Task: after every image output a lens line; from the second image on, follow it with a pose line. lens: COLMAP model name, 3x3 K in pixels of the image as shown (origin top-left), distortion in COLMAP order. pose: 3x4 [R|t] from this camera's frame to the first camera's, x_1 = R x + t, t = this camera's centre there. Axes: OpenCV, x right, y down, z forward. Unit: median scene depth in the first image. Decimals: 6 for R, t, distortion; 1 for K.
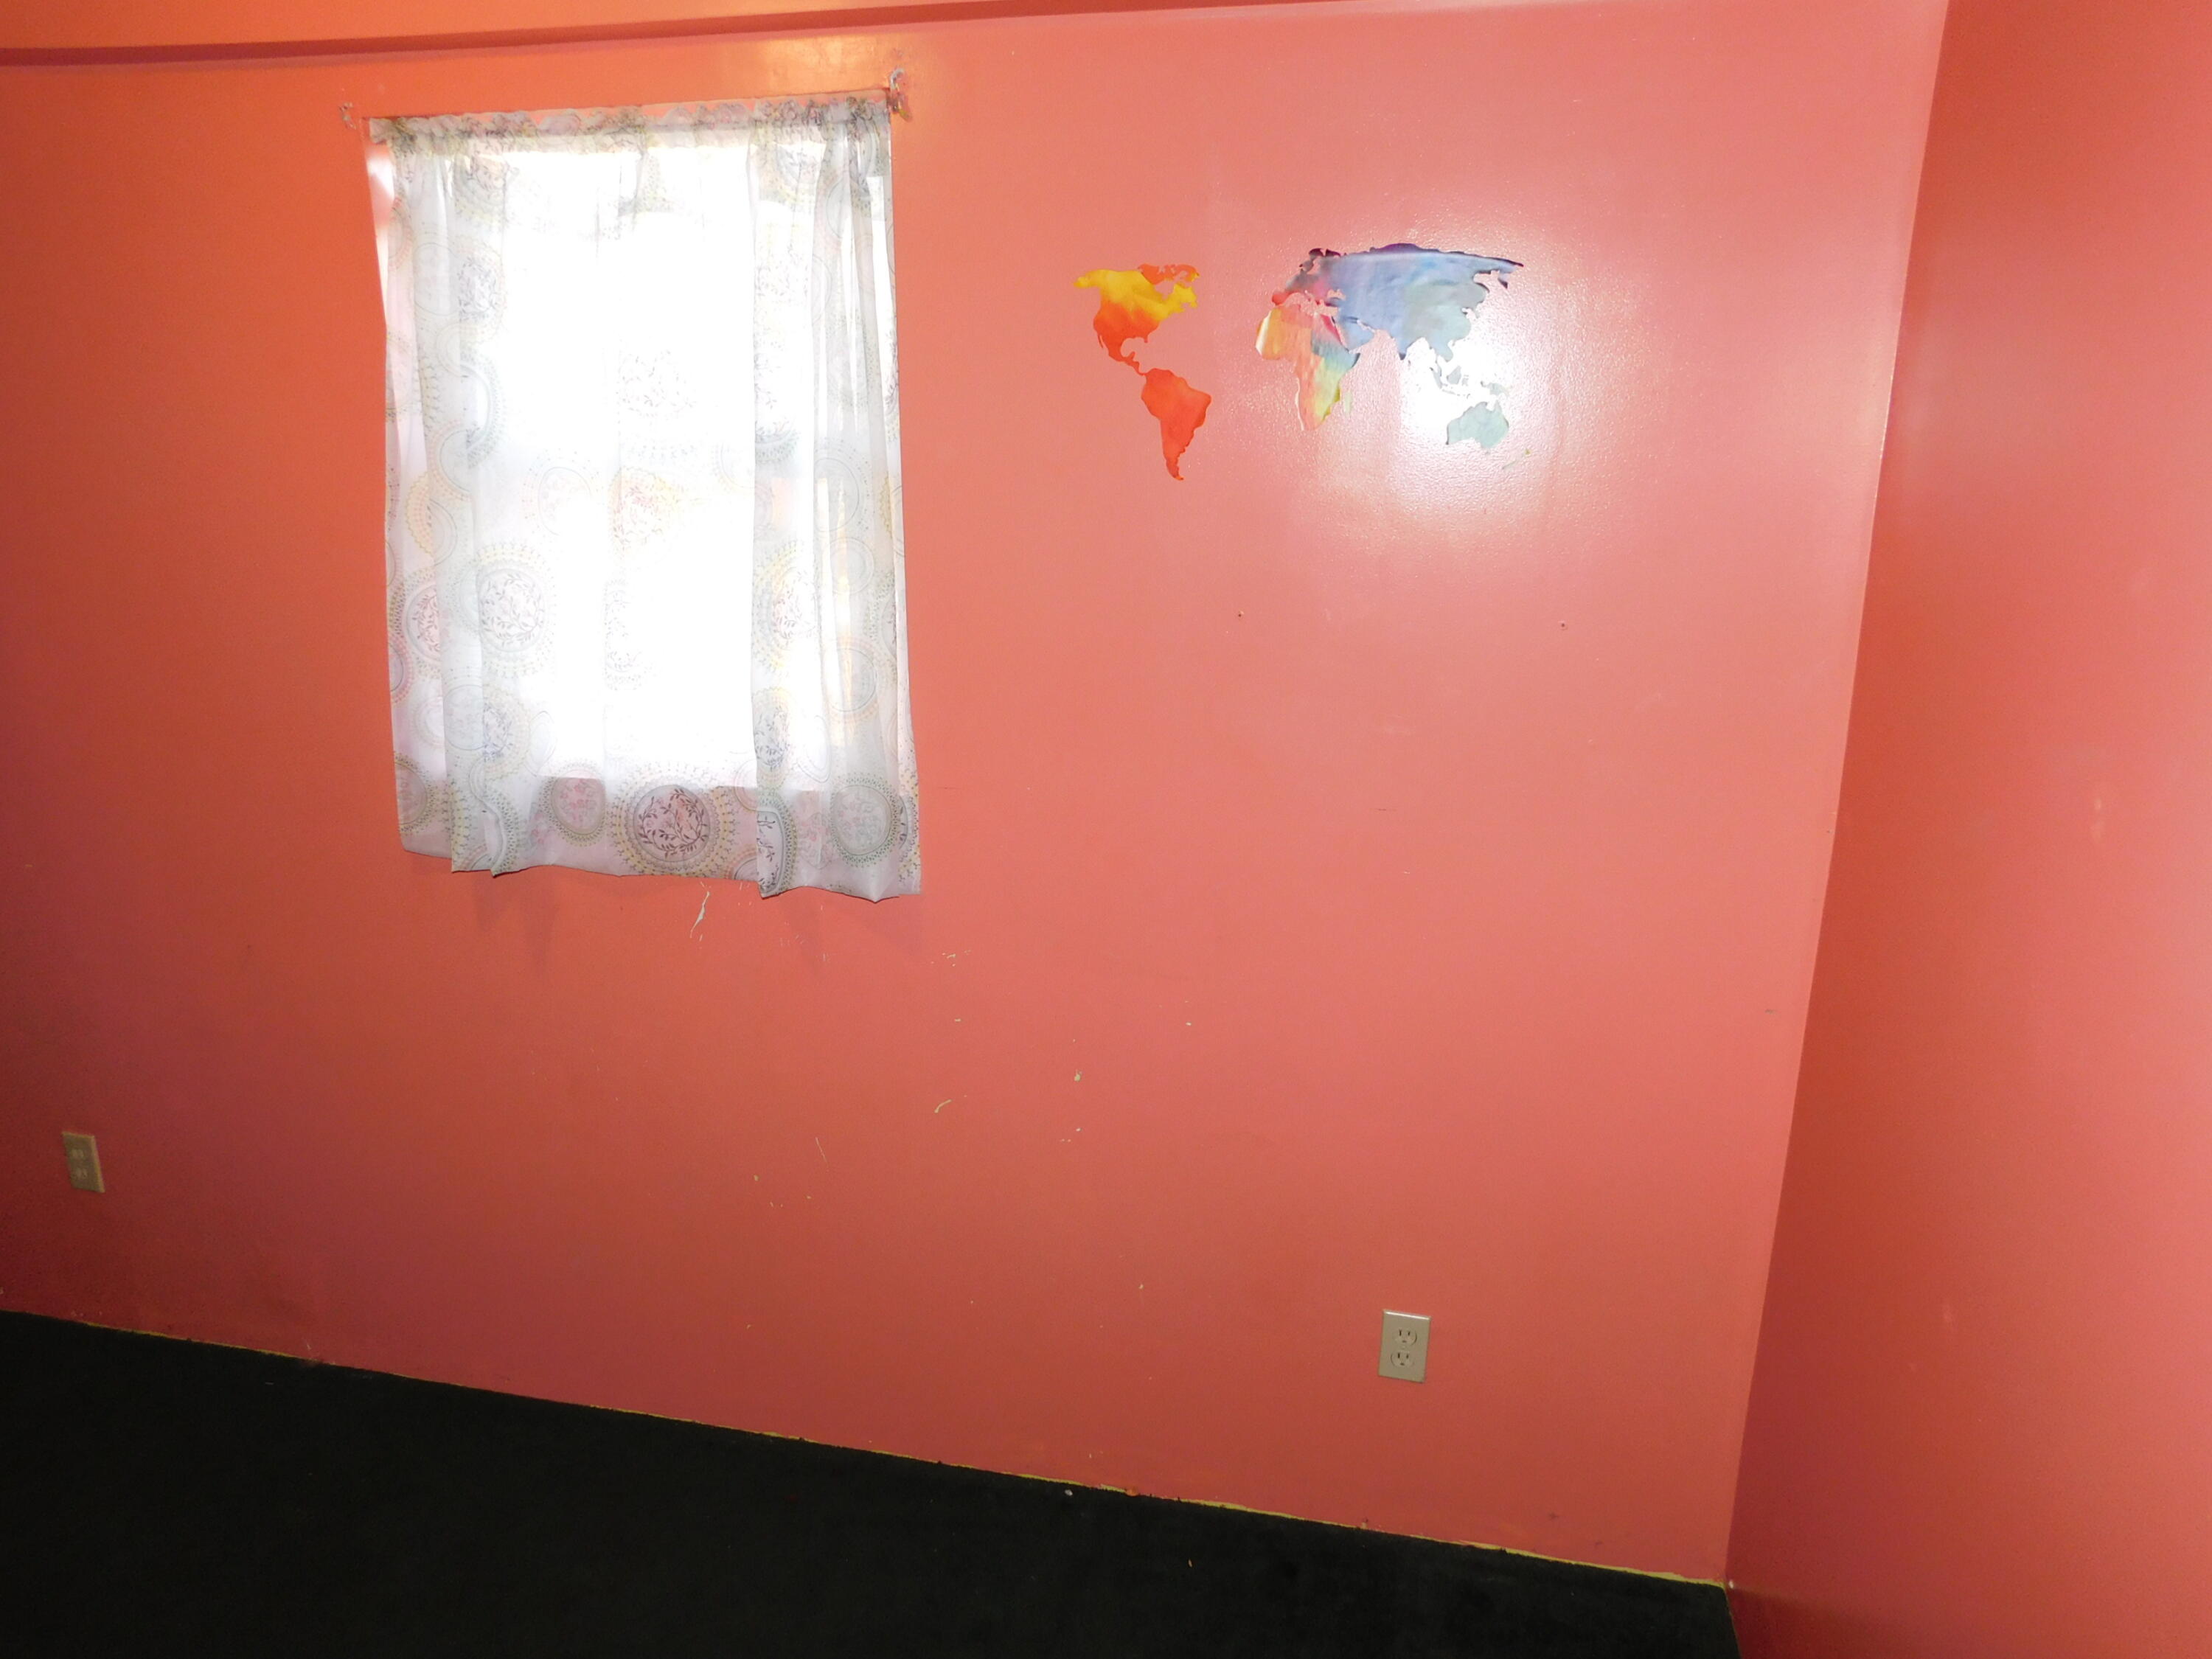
lens RADIAL K [[1470.0, 0, 1107.7], [0, 1470.0, 831.4], [0, 0, 1]] dist [-0.074611, 0.052361]
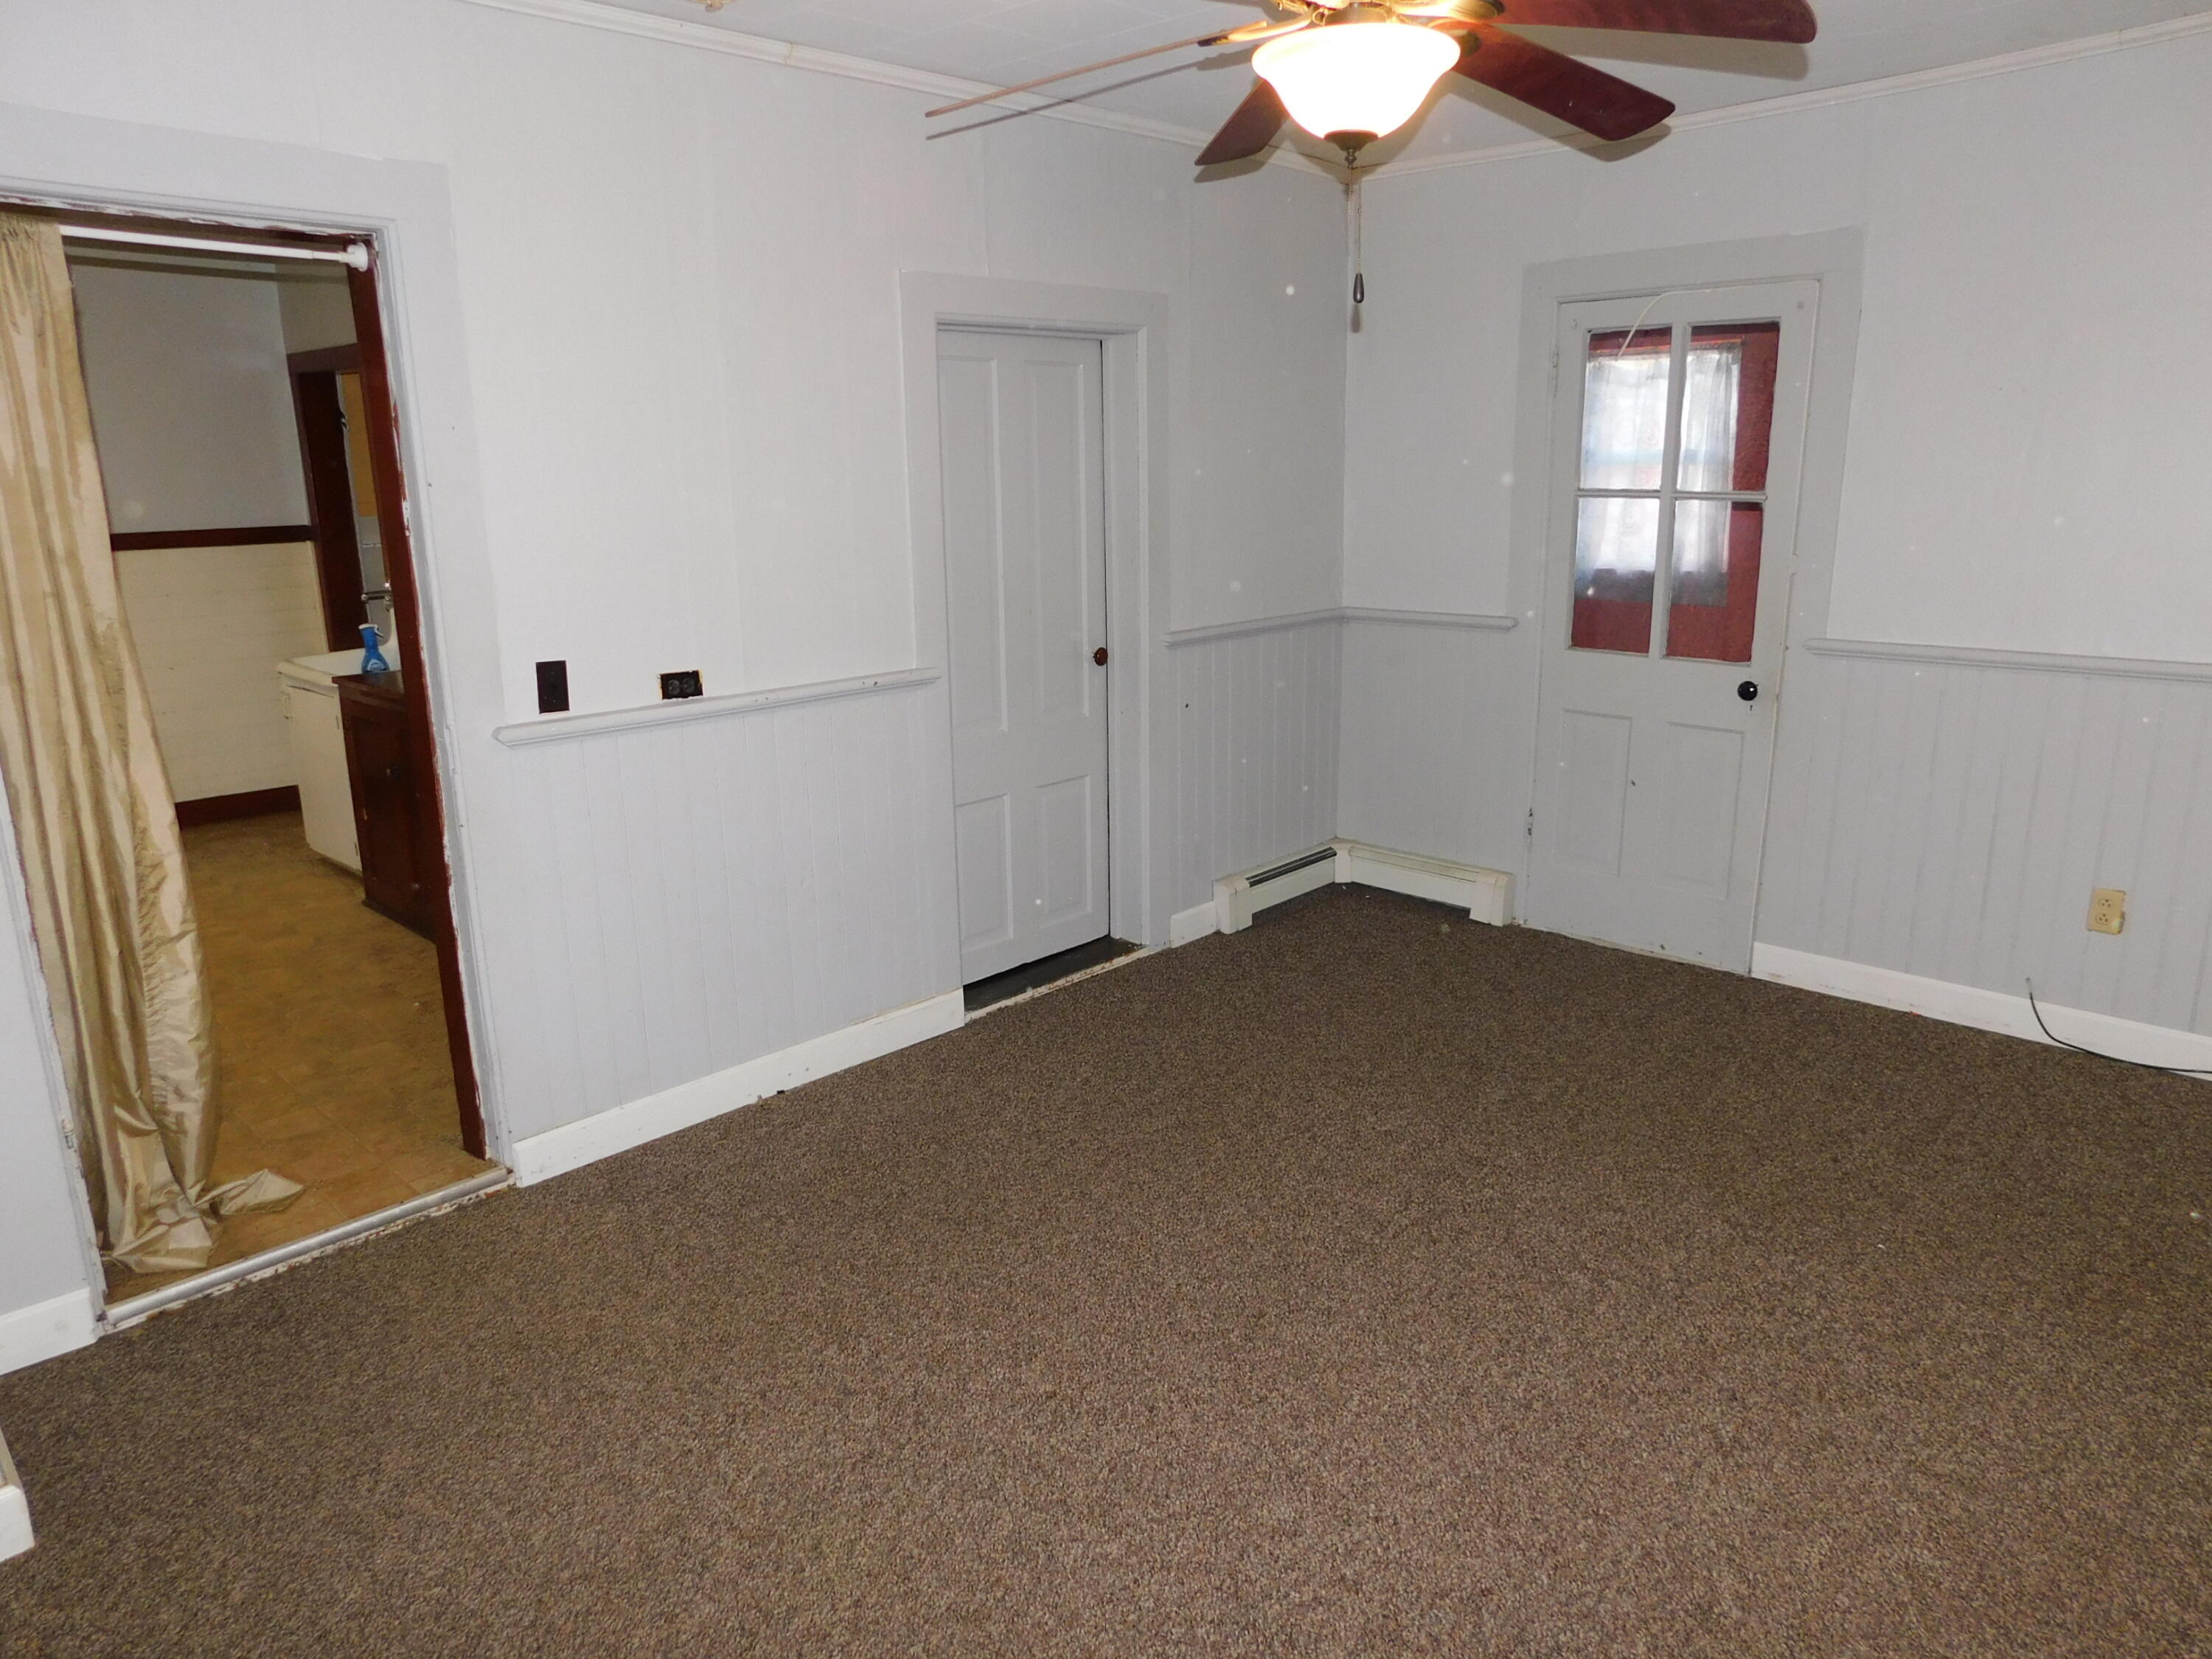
lens RADIAL K [[1470.0, 0, 1107.0], [0, 1470.0, 825.7], [0, 0, 1]] dist [-0.074611, 0.052361]
pose [[0.847350, 0.103840, -0.520784, 0.399302], [-0.109314, 0.993800, 0.020293, 0.586499], [0.519662, 0.039734, 0.853447, -2.209590]]
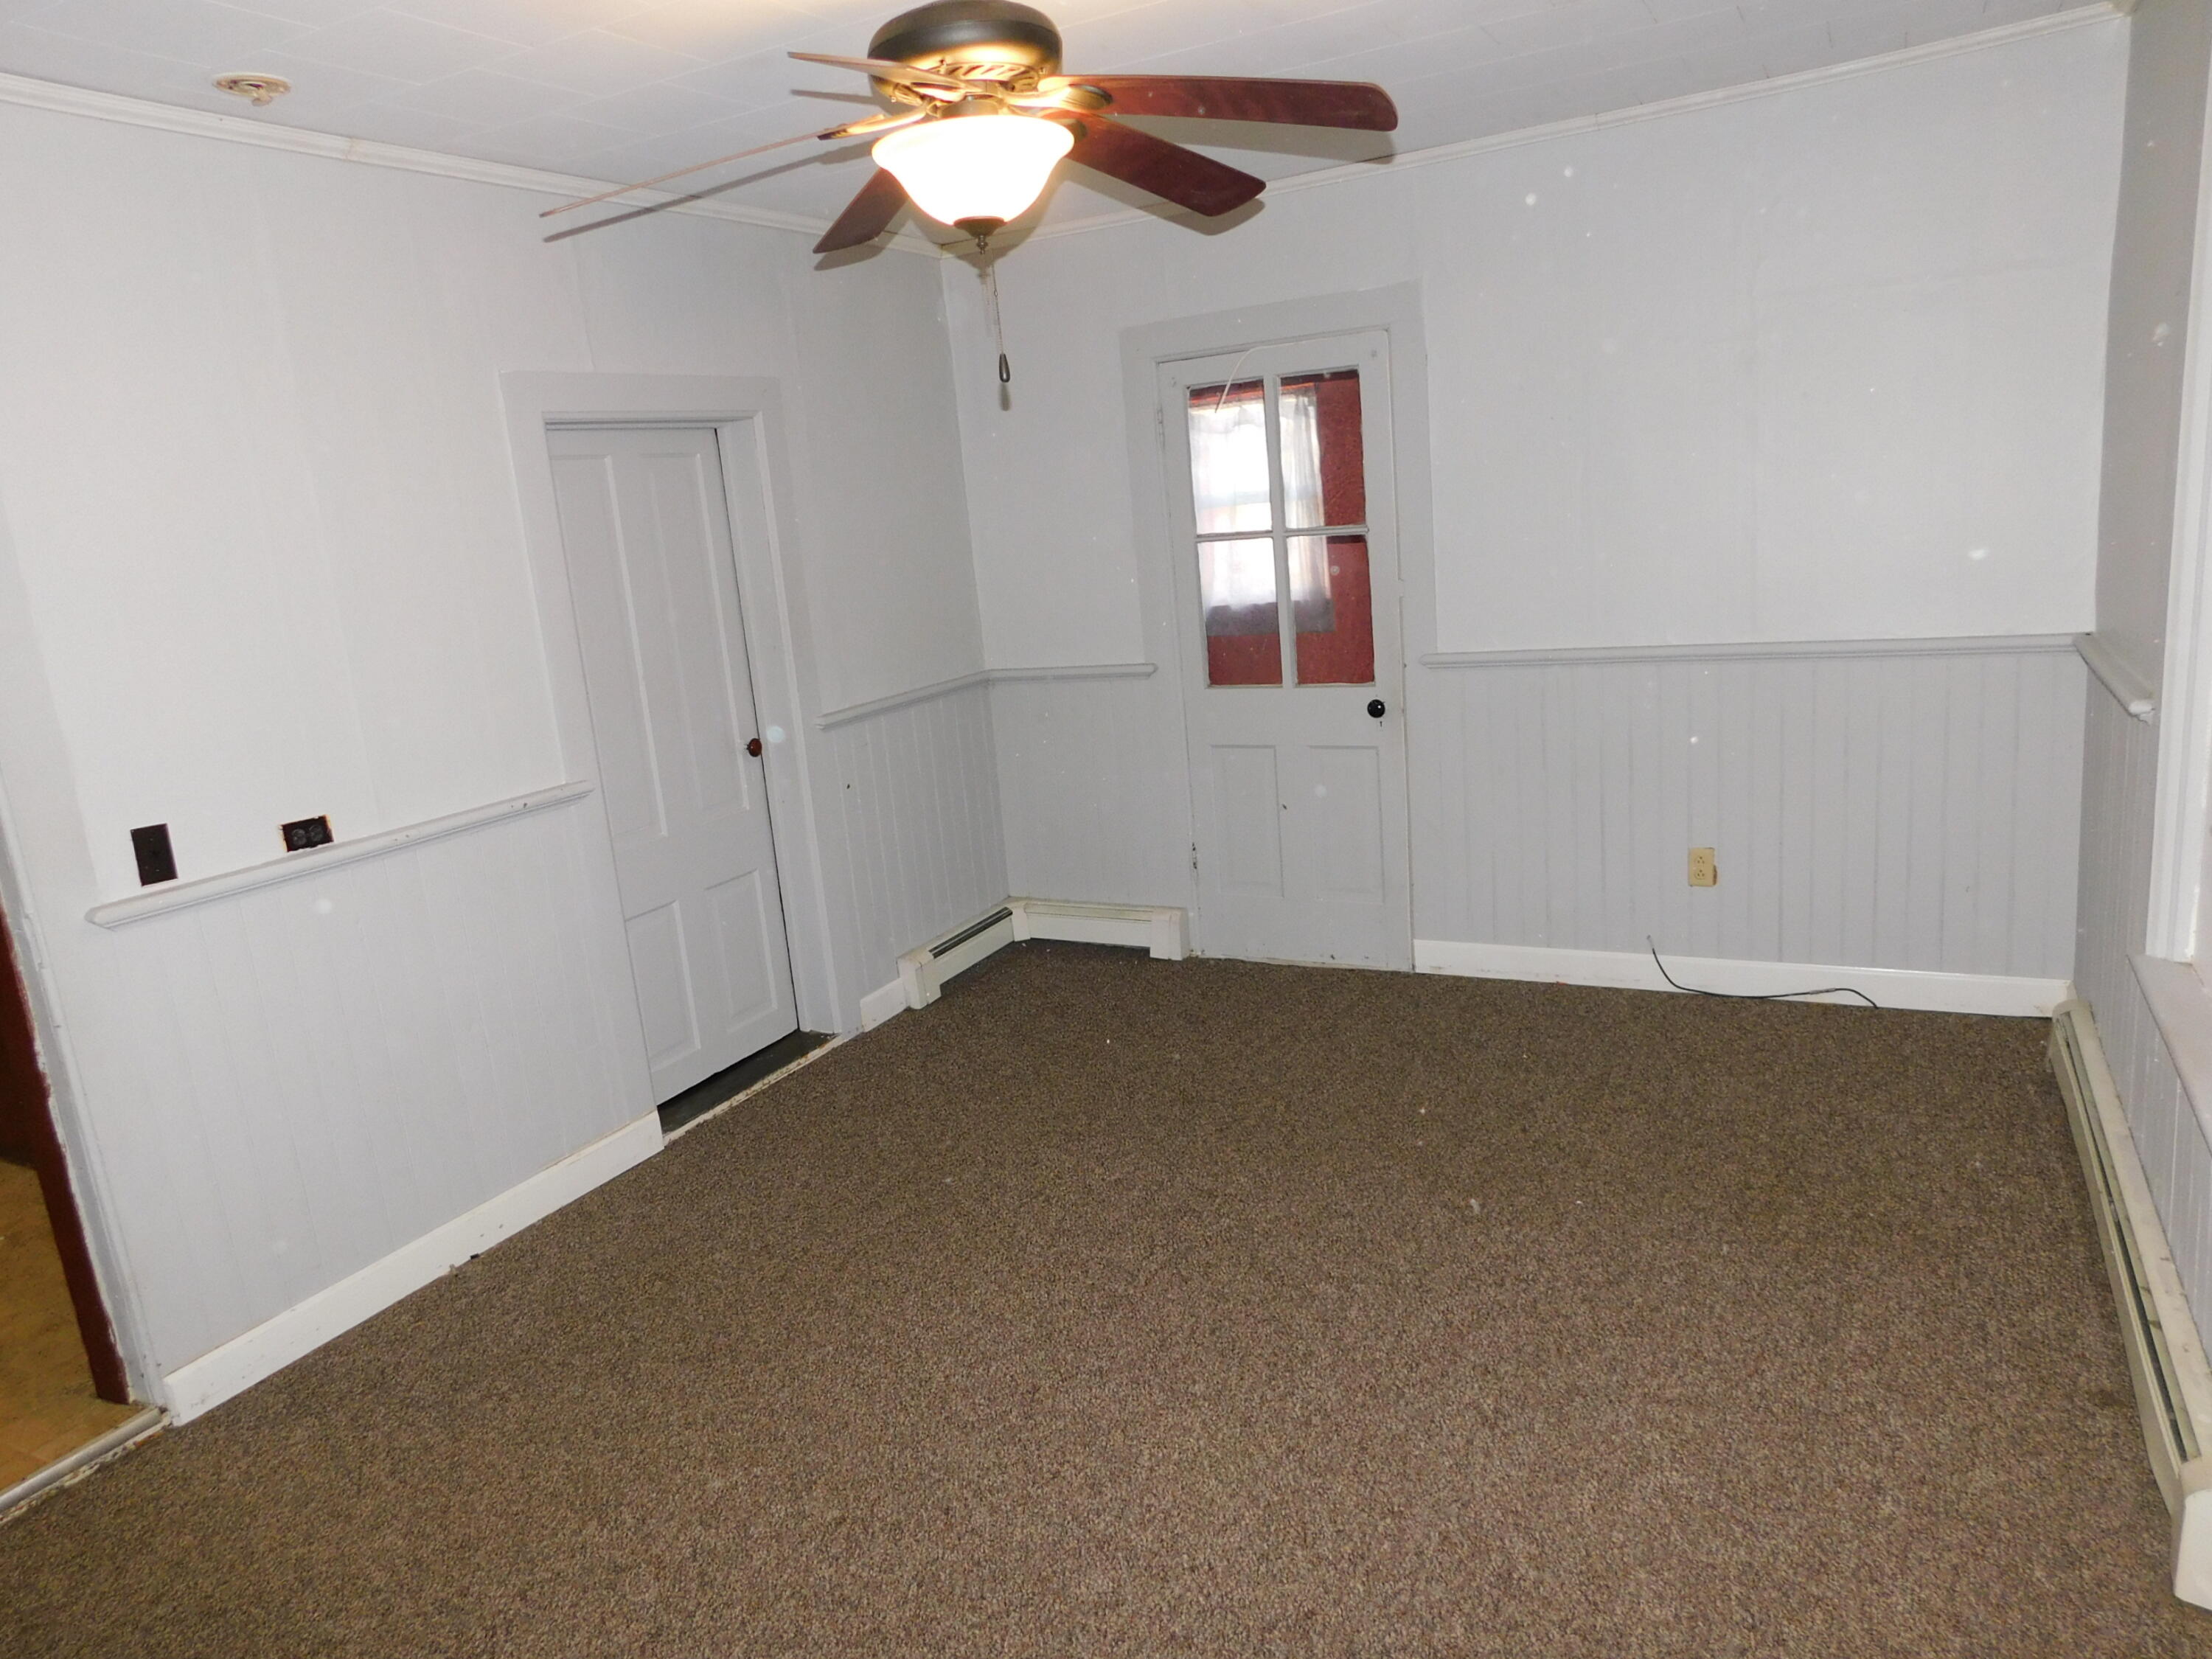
lens RADIAL K [[1470.0, 0, 1115.6], [0, 1470.0, 821.9], [0, 0, 1]] dist [-0.074611, 0.052361]
pose [[0.955168, -0.035624, -0.293914, 0.349888], [0.027061, 0.999084, -0.033150, 0.574741], [0.294826, 0.023710, 0.955257, -2.231220]]
